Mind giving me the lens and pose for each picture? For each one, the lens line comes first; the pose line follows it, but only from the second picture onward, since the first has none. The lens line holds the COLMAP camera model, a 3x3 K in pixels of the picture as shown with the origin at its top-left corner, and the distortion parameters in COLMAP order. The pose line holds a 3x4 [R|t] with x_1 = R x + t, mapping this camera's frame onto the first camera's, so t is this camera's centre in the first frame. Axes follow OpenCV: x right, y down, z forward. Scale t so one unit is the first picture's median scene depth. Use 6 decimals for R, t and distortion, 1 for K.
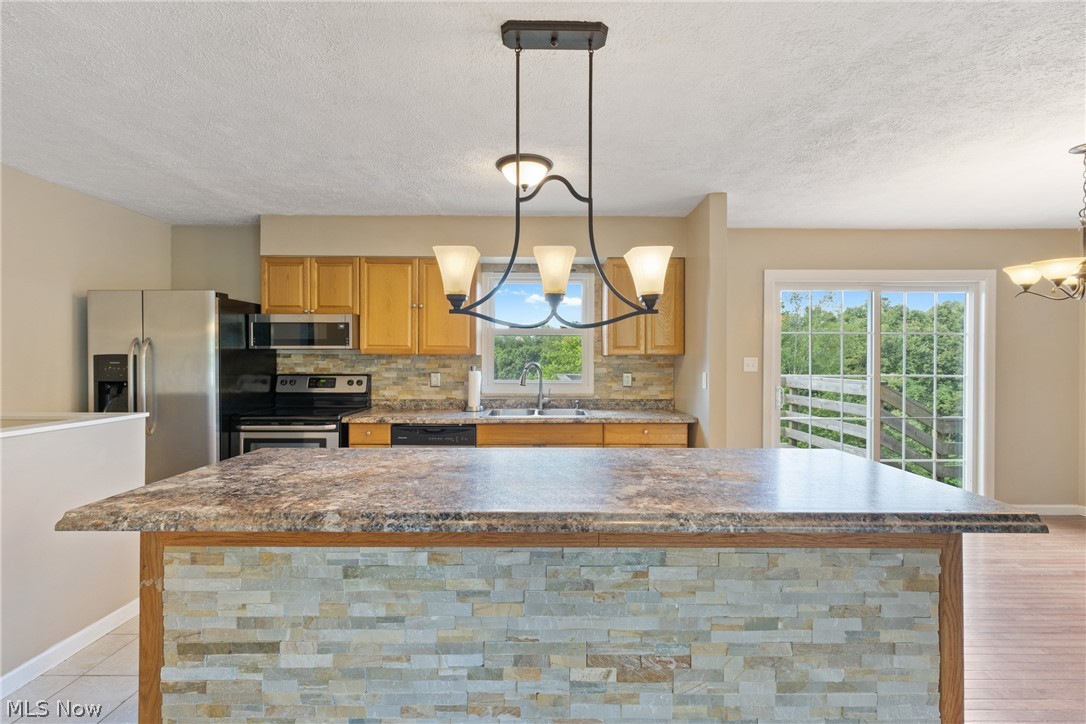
lens RADIAL K [[491.1, 0, 543.9], [0, 491.1, 358.6], [0, 0, 1]] dist [0.000225, 0.000471]
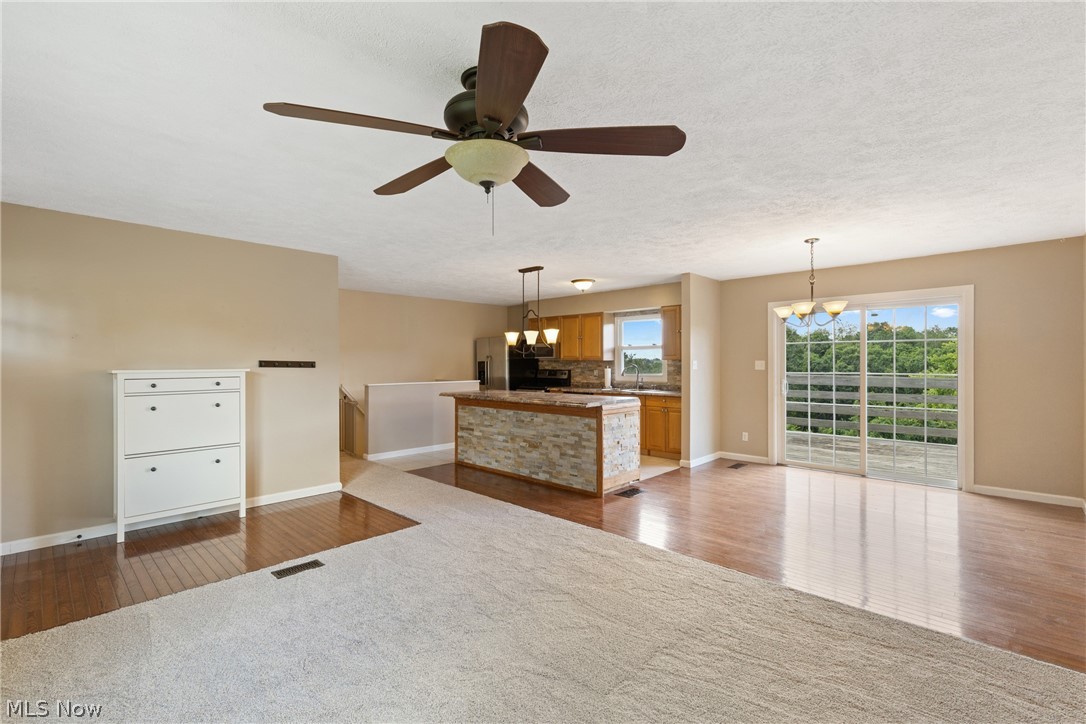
lens RADIAL K [[491.1, 0, 542.7], [0, 491.1, 363.2], [0, 0, 1]] dist [0.000225, 0.000471]
pose [[0.714965, -0.002759, -0.699154, 2.883294], [0.004039, 0.999992, 0.000185, 0.006981], [0.699148, -0.002956, 0.714971, -1.639695]]
